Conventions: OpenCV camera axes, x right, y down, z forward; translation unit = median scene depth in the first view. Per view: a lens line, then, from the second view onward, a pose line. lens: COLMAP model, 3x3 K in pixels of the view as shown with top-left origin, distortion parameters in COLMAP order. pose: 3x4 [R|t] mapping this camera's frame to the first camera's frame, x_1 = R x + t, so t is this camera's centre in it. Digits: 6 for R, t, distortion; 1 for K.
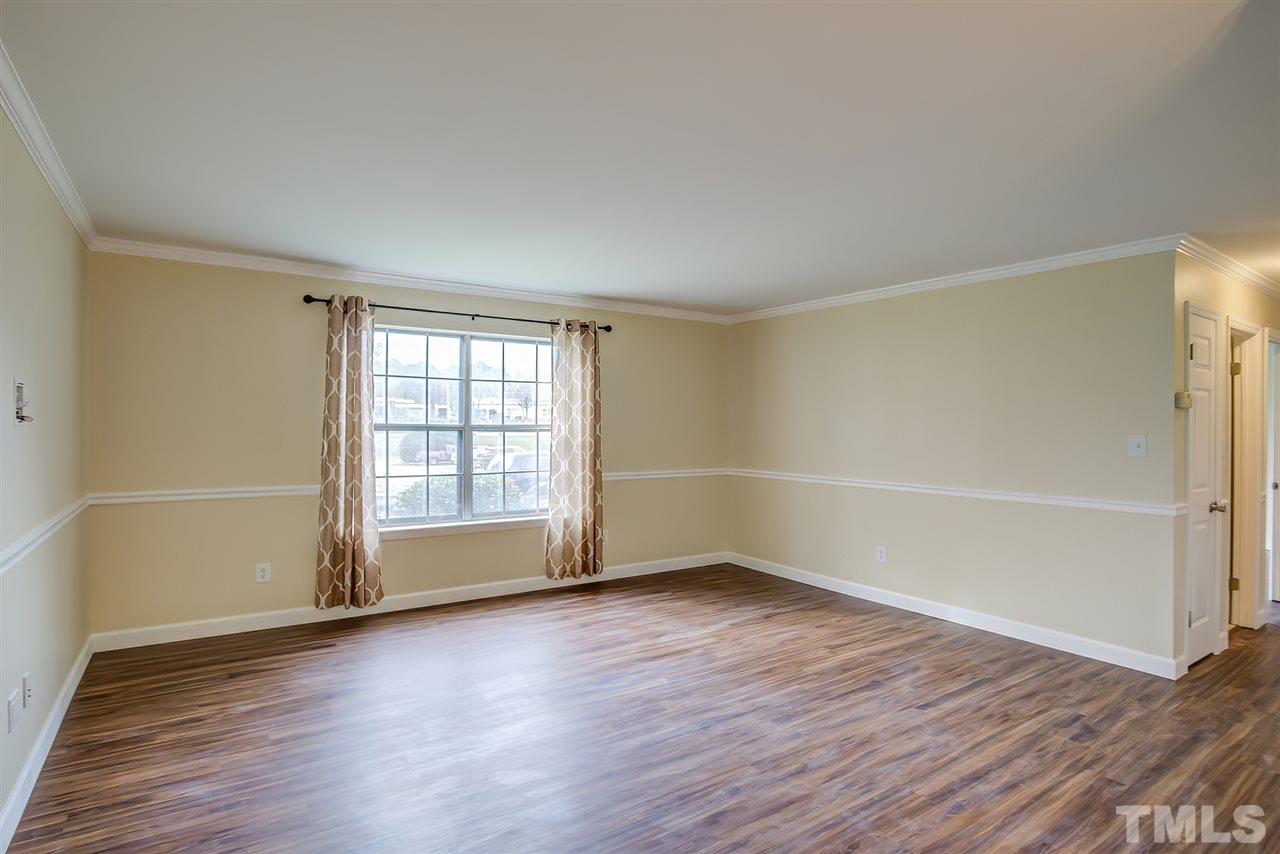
lens RADIAL K [[583.9, 0, 640.0], [0, 583.9, 427.0], [0, 0, 1]] dist [-0.038314, 0.006458]
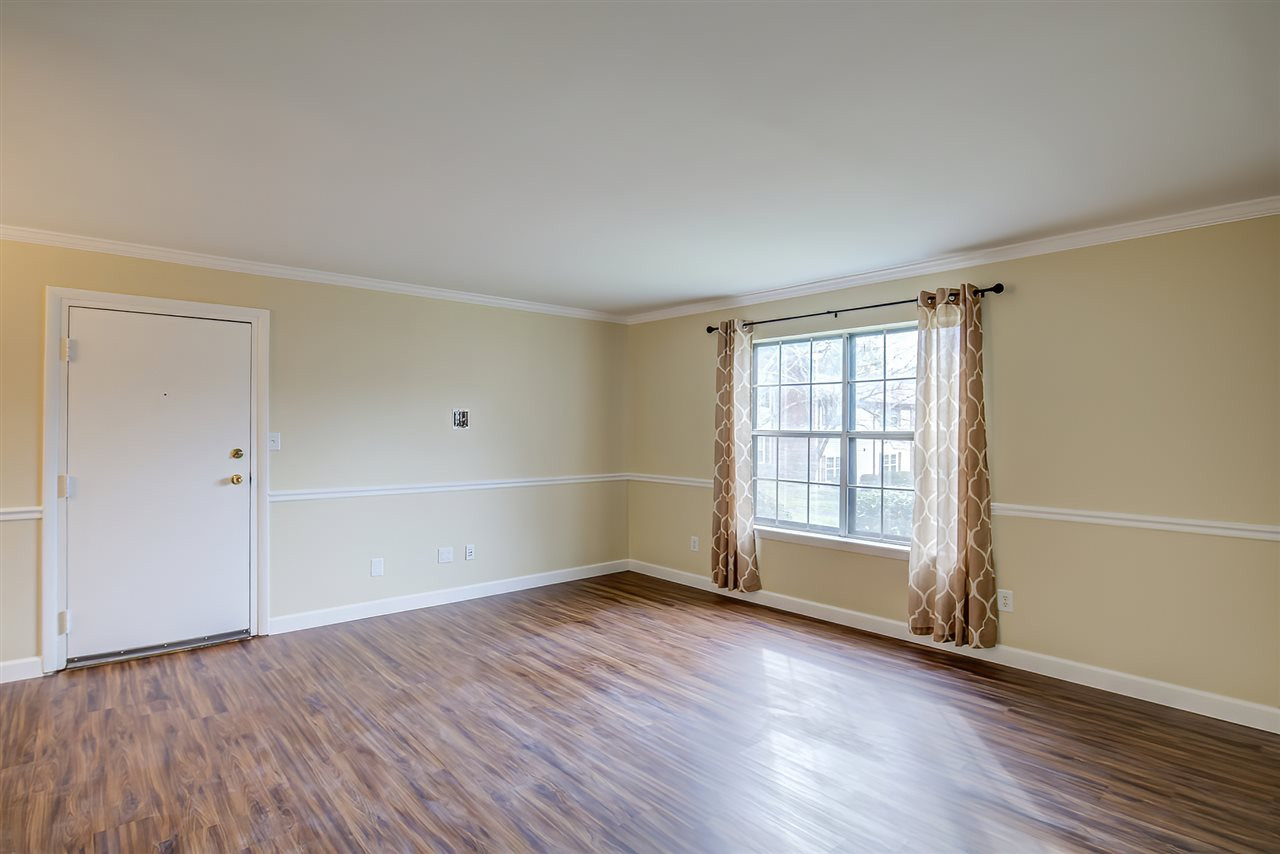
lens RADIAL K [[674.6, 0, 740.8], [0, 674.6, 433.1], [0, 0, 1]] dist [-0.021660, 0.000488]
pose [[0.222503, -0.000807, -0.974932, 0.740358], [-0.003950, 0.999991, -0.001729, 0.001005], [0.974924, 0.004236, 0.222497, 0.638270]]
